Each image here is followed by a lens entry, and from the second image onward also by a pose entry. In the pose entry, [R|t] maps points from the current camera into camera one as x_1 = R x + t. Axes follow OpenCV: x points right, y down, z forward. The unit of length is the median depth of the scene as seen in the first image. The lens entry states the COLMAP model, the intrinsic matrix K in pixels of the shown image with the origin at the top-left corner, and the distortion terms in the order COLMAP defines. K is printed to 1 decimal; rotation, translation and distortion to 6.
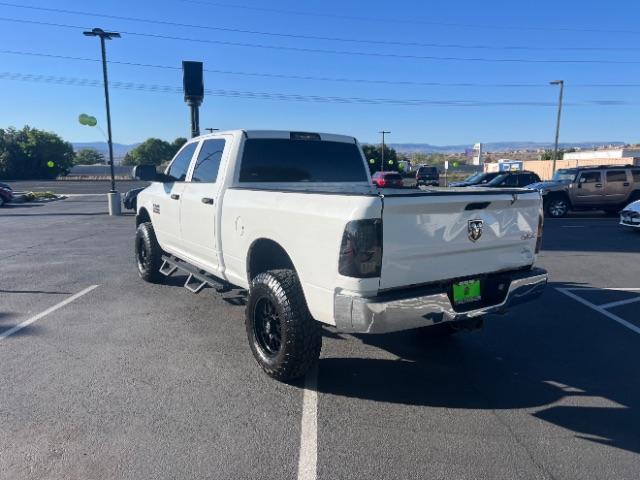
lens RADIAL K [[484.8, 0, 325.1], [0, 484.8, 237.1], [0, 0, 1]] dist [0.046076, -0.054986]
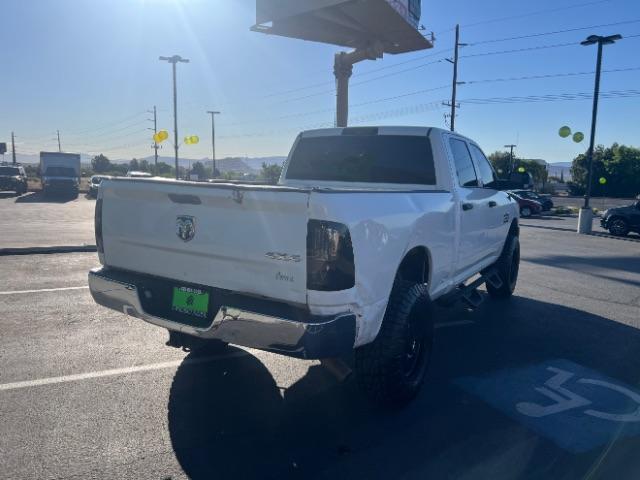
lens RADIAL K [[484.8, 0, 311.8], [0, 484.8, 234.7], [0, 0, 1]] dist [0.046076, -0.054986]
pose [[0.406419, 0.114056, -0.906540, 0.207505], [-0.152930, 0.986673, 0.055576, -0.014800], [0.900797, 0.116050, 0.418445, 0.152211]]
